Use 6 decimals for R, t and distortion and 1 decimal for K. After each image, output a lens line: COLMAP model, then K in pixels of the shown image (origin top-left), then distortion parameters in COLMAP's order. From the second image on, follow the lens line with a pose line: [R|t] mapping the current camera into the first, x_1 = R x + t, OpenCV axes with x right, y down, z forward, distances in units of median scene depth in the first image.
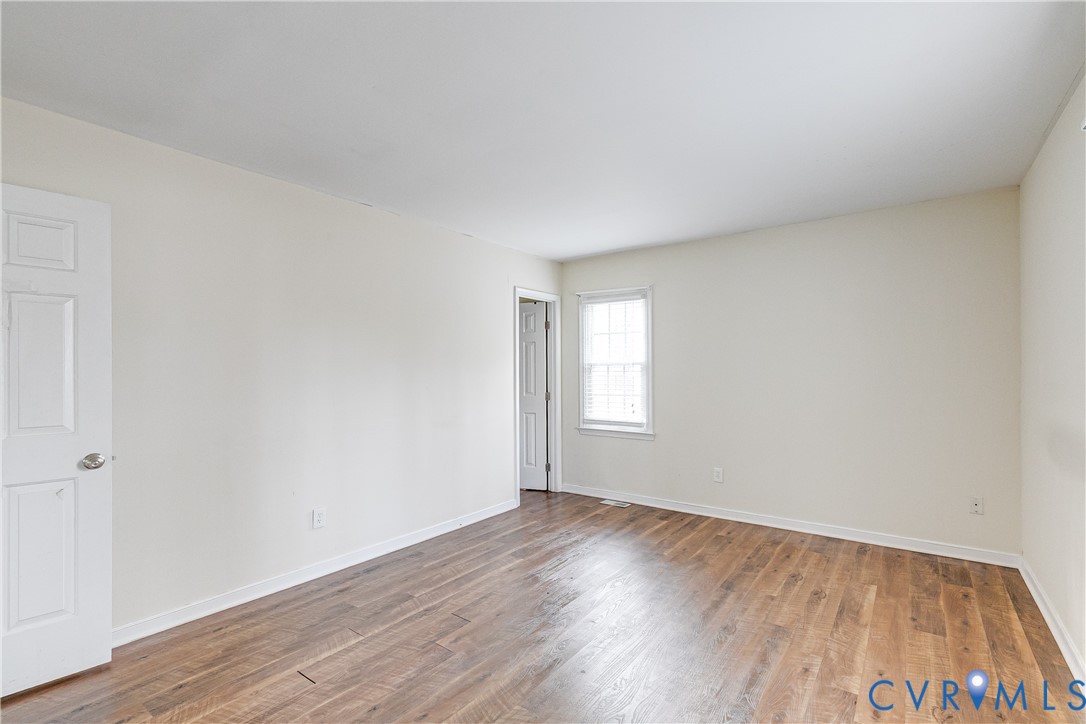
lens RADIAL K [[494.8, 0, 548.6], [0, 494.8, 360.6], [0, 0, 1]] dist [0.003028, -0.000089]
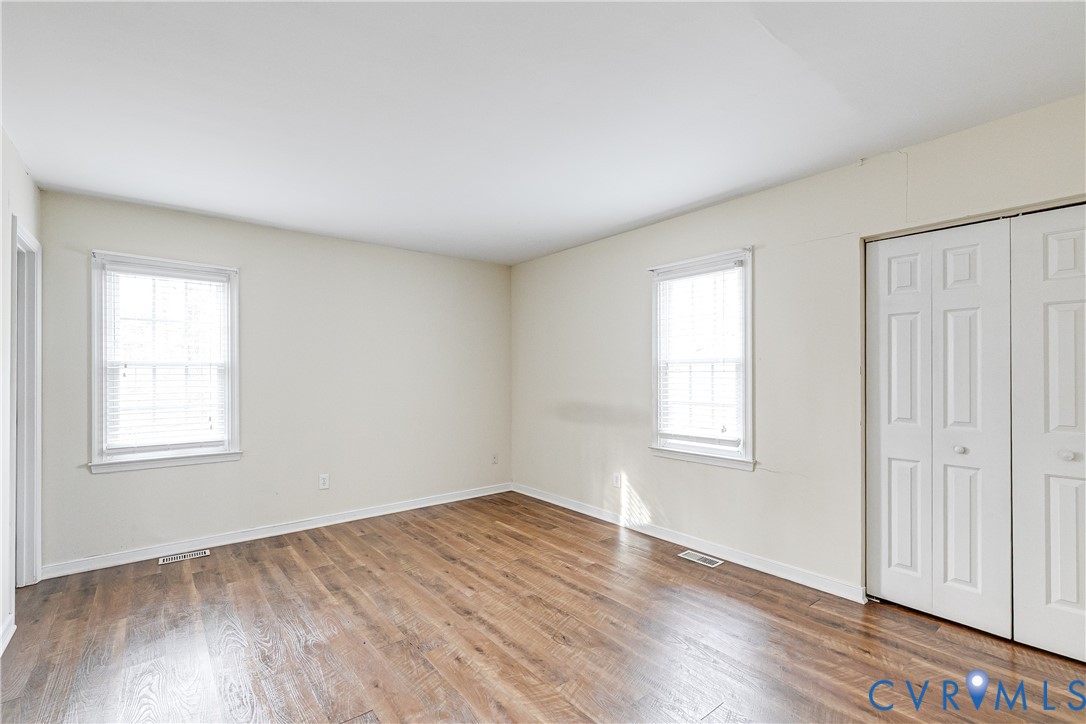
lens RADIAL K [[494.8, 0, 548.6], [0, 494.8, 360.6], [0, 0, 1]] dist [0.003028, -0.000089]
pose [[0.248258, 0.028558, 0.968273, -0.601404], [-0.015553, 0.999554, -0.025493, 0.016305], [-0.968569, -0.008730, 0.248591, 0.415661]]
